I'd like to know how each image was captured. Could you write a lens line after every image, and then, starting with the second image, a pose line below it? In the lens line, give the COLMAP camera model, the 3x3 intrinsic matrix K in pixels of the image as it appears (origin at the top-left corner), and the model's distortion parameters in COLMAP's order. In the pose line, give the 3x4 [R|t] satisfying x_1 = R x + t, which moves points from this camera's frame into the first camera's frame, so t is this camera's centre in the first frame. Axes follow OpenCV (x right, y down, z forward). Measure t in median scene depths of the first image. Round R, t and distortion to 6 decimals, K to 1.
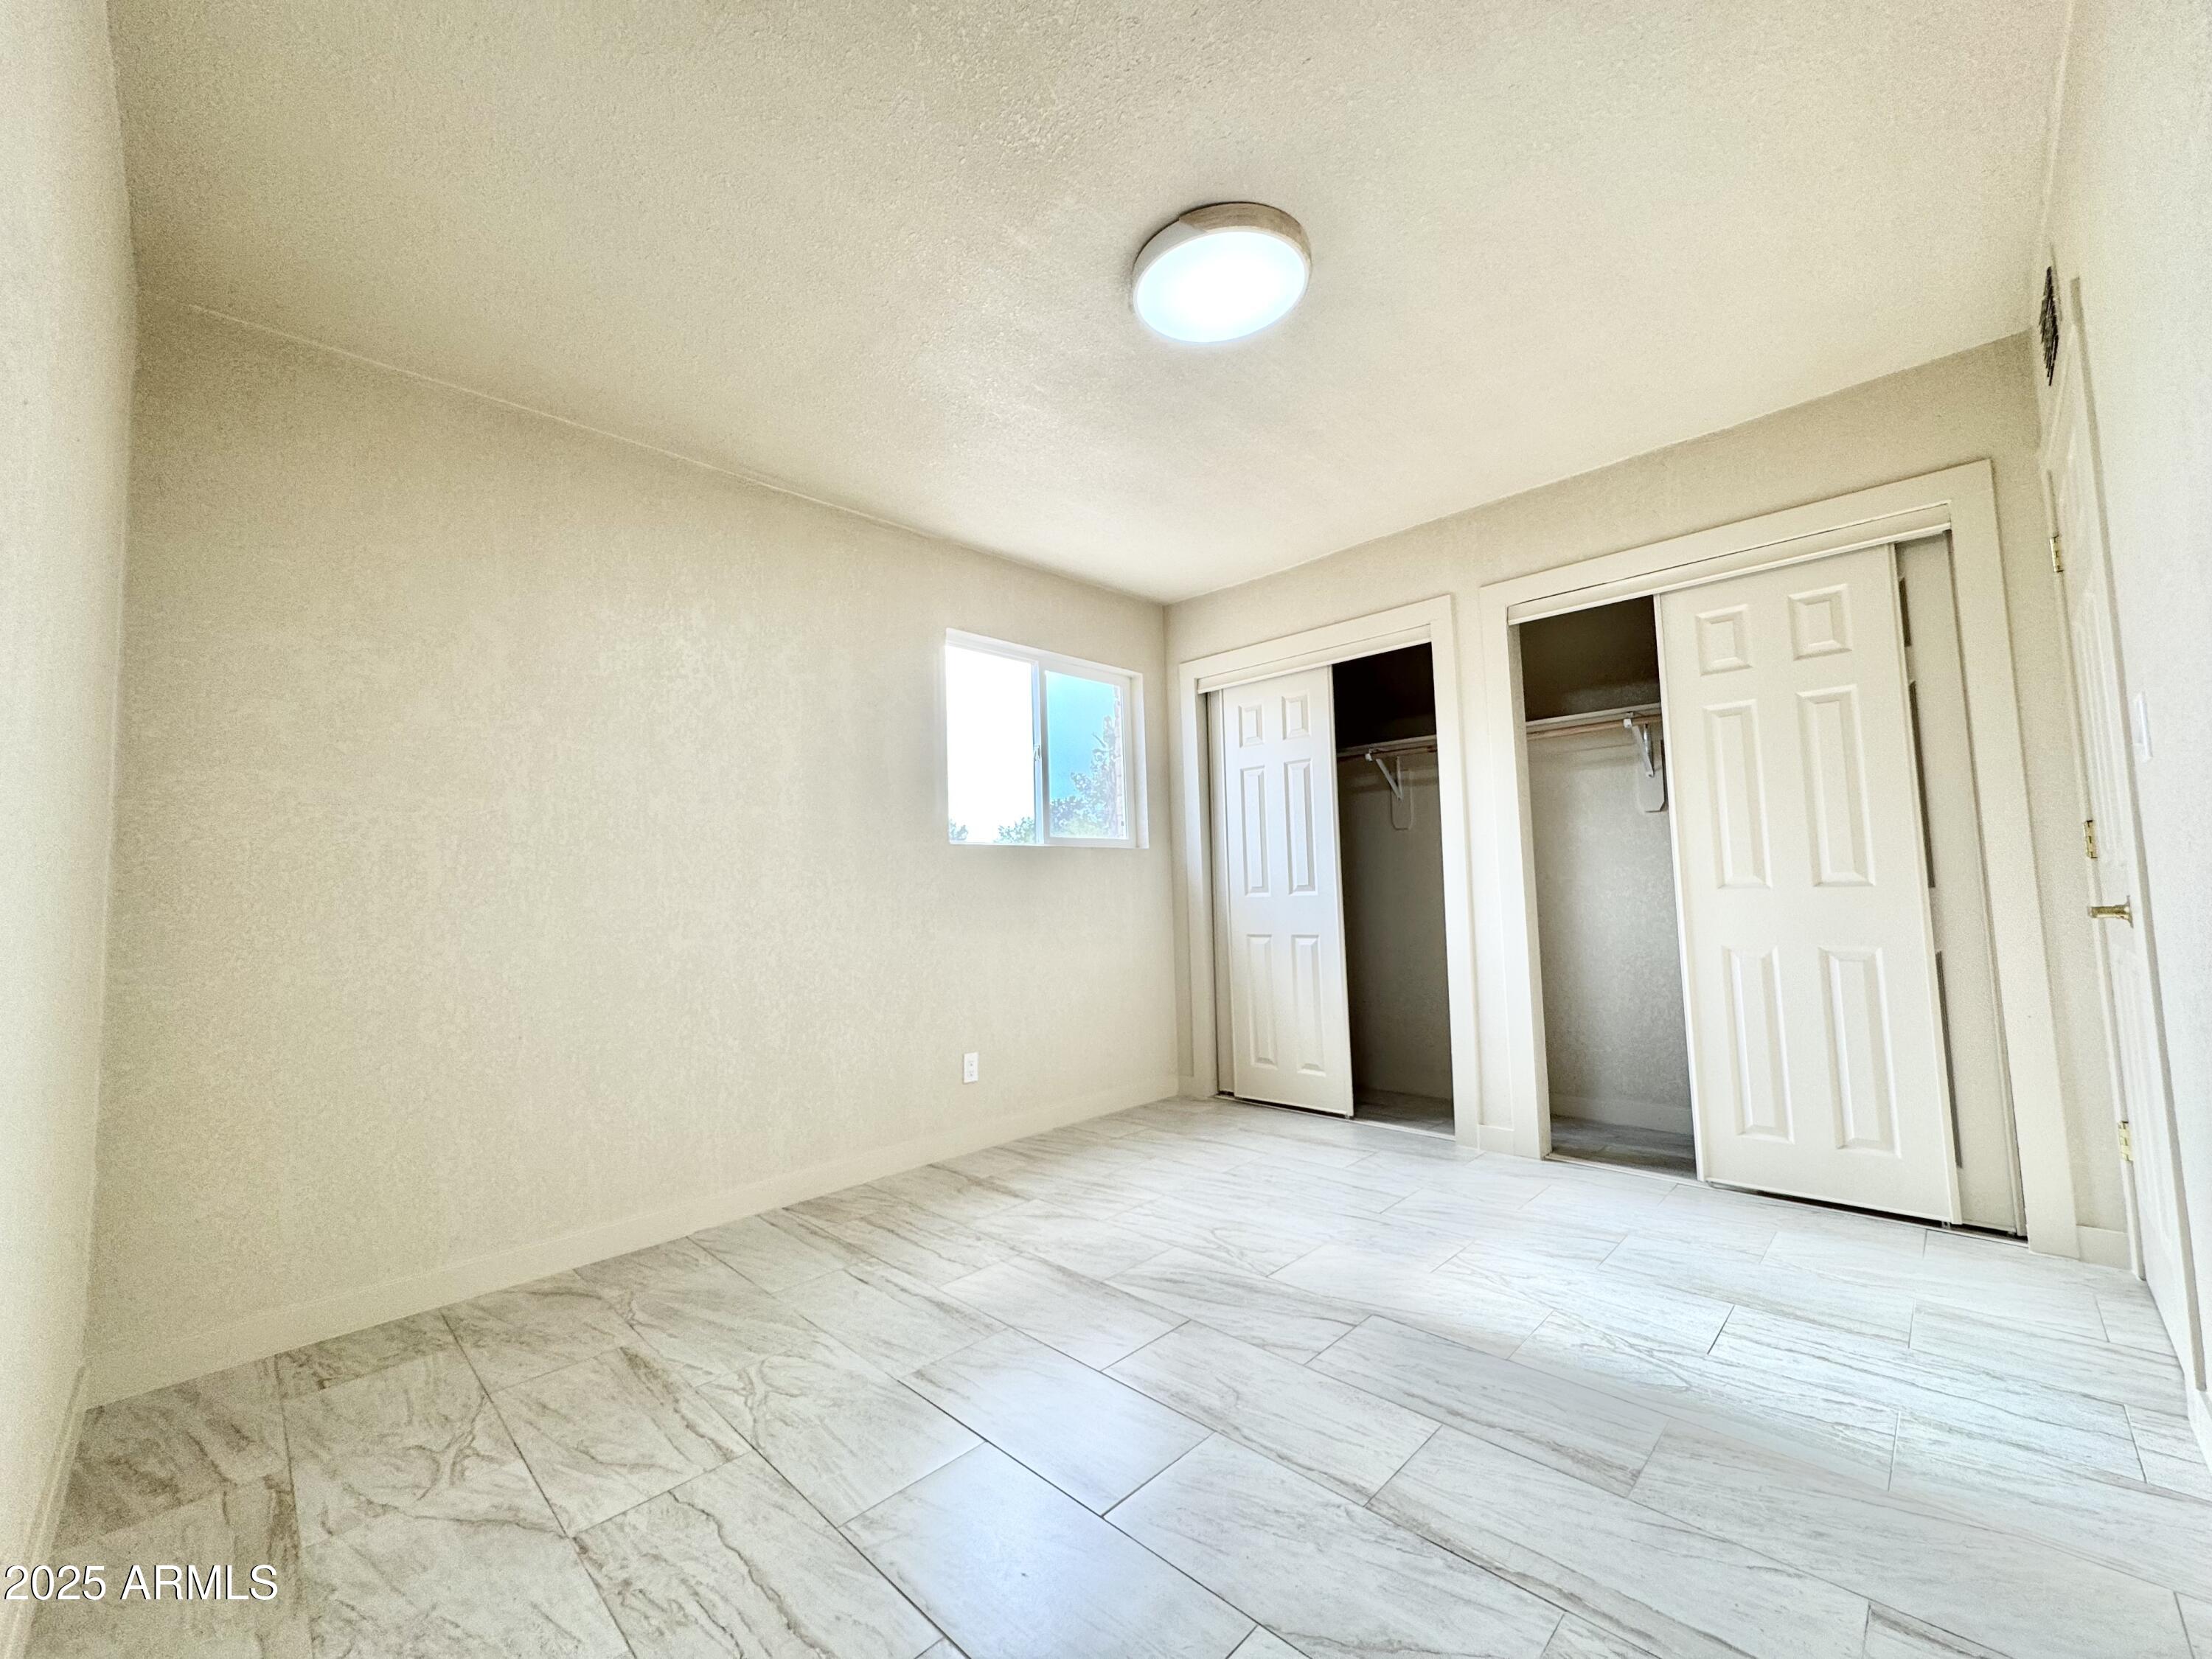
lens RADIAL K [[886.5, 0, 1106.0], [0, 886.5, 829.5], [0, 0, 1]] dist [-0.002277, 0.000183]
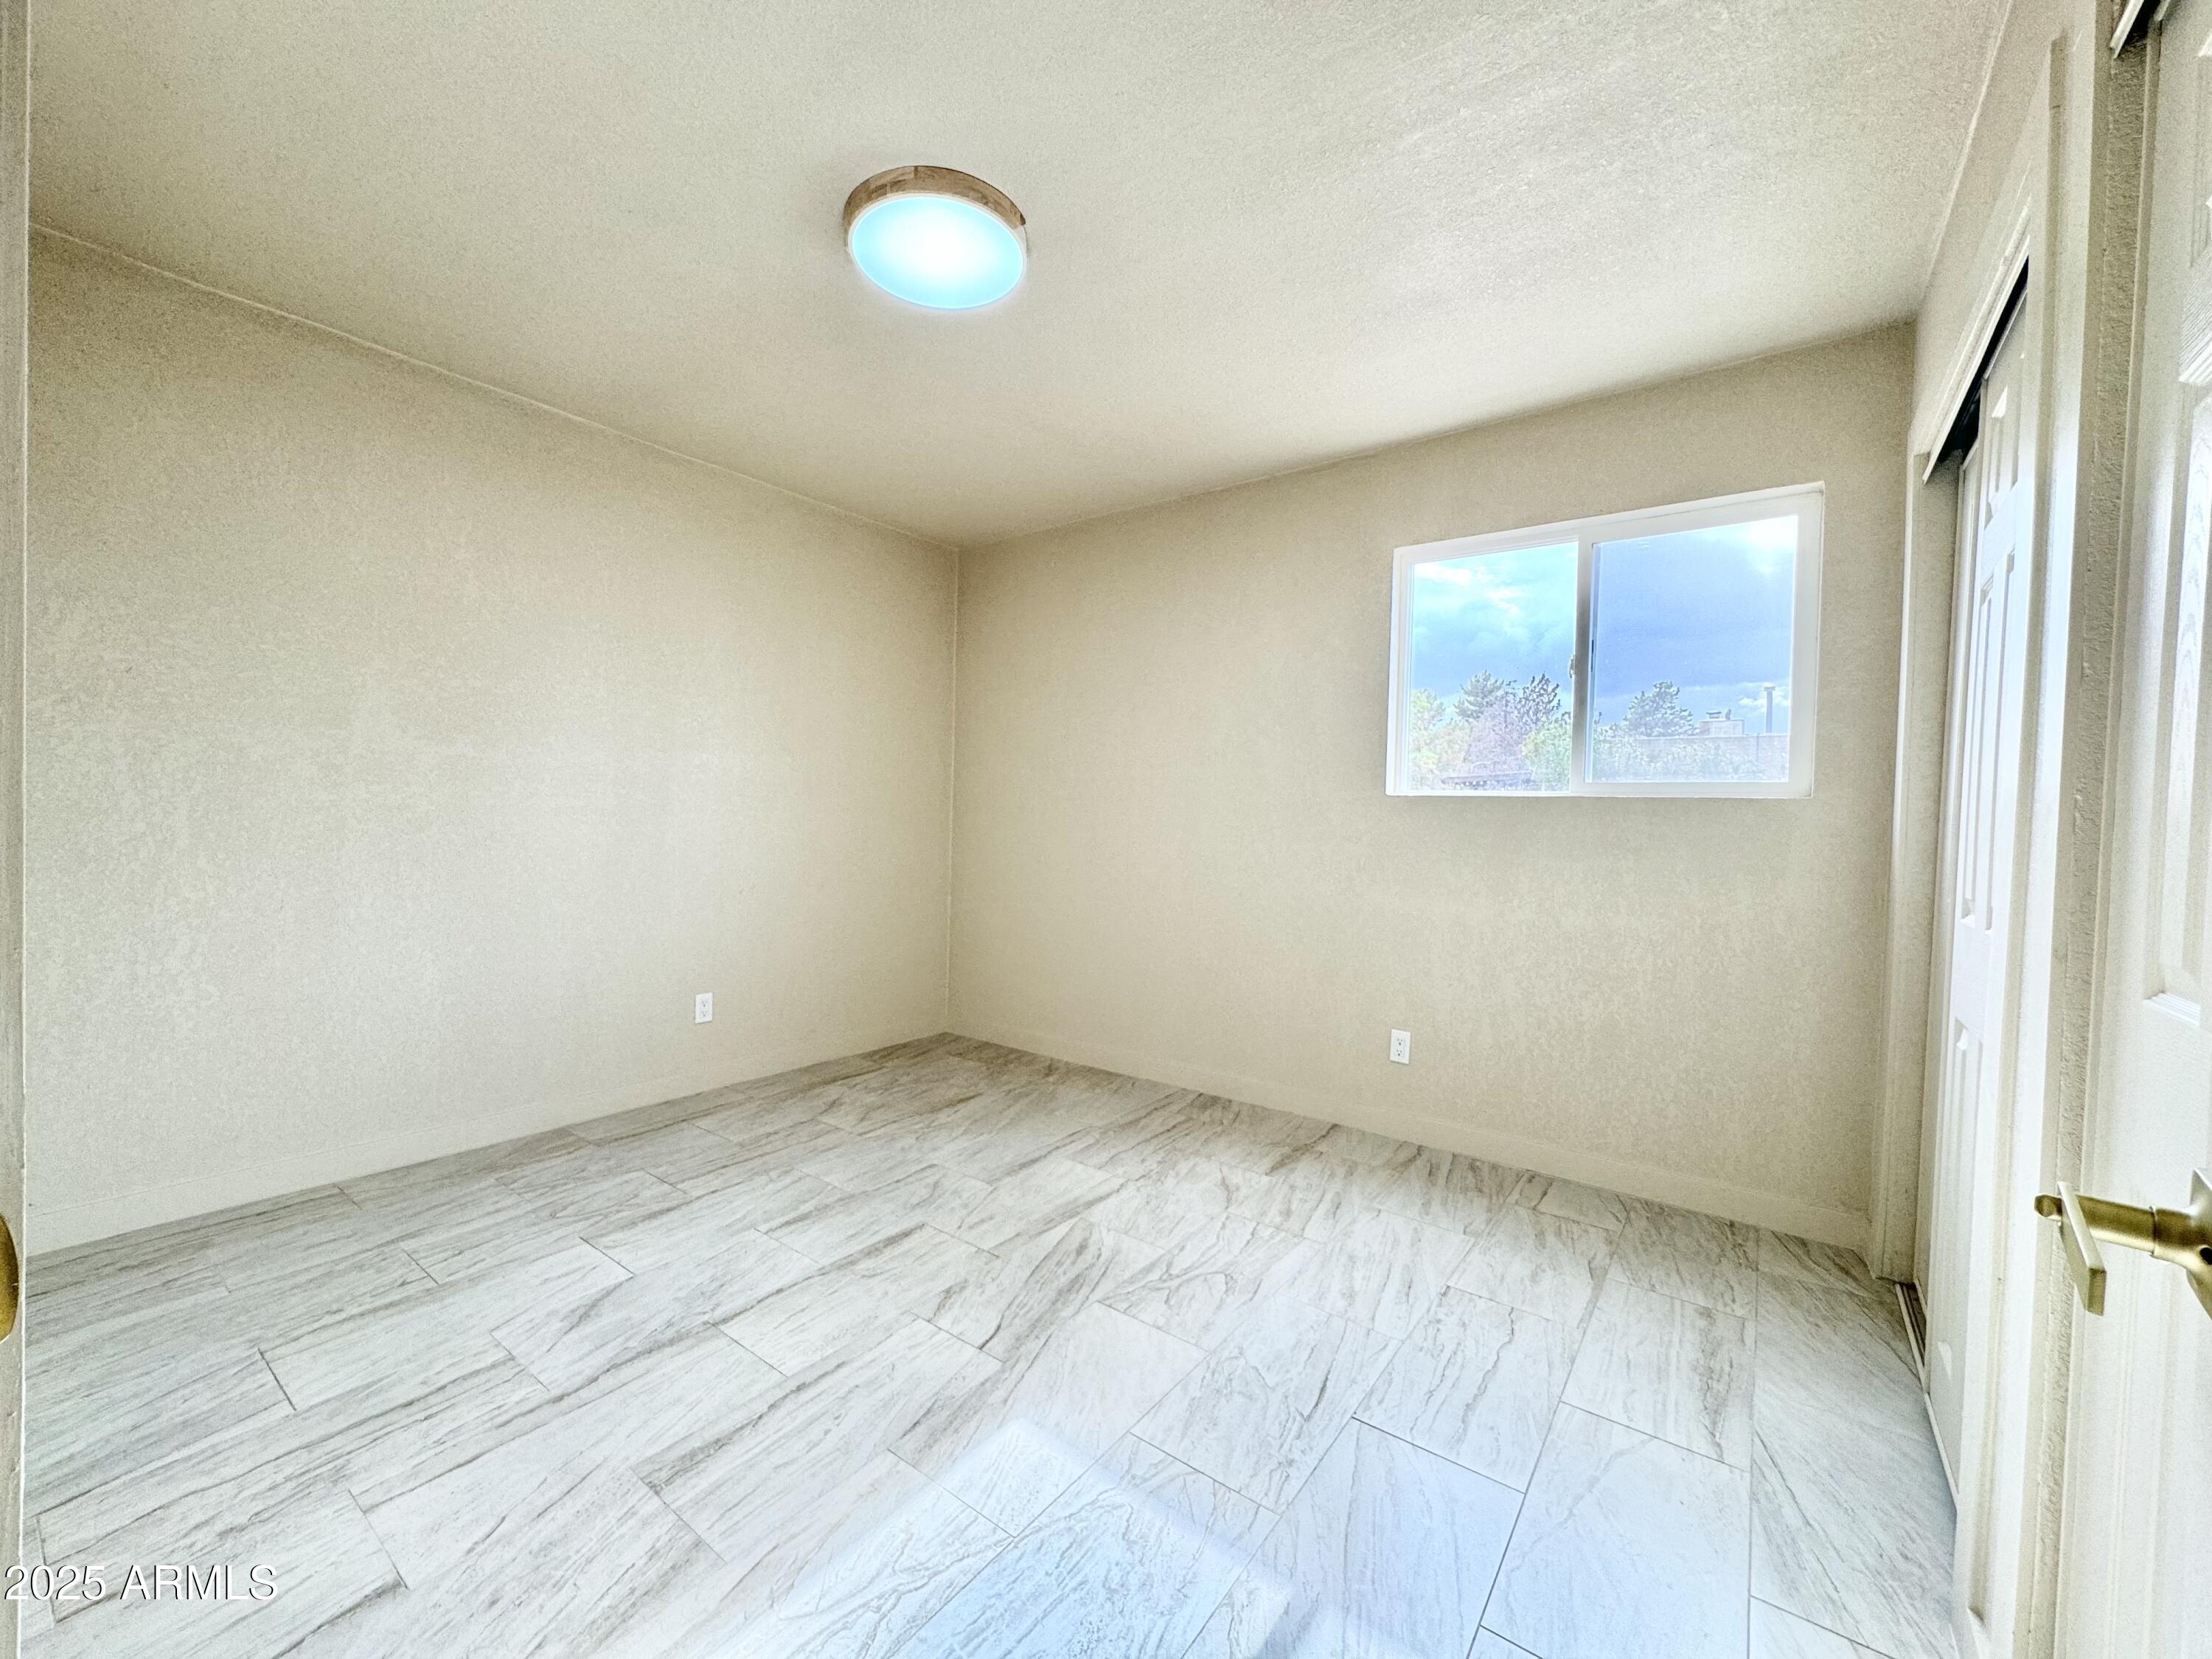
lens RADIAL K [[886.5, 0, 1106.0], [0, 886.5, 829.5], [0, 0, 1]] dist [-0.002277, 0.000183]
pose [[0.128803, 0.049585, -0.990430, 1.099440], [0.039838, 0.997684, 0.055129, -0.017926], [0.990870, -0.046558, 0.126529, 0.969882]]
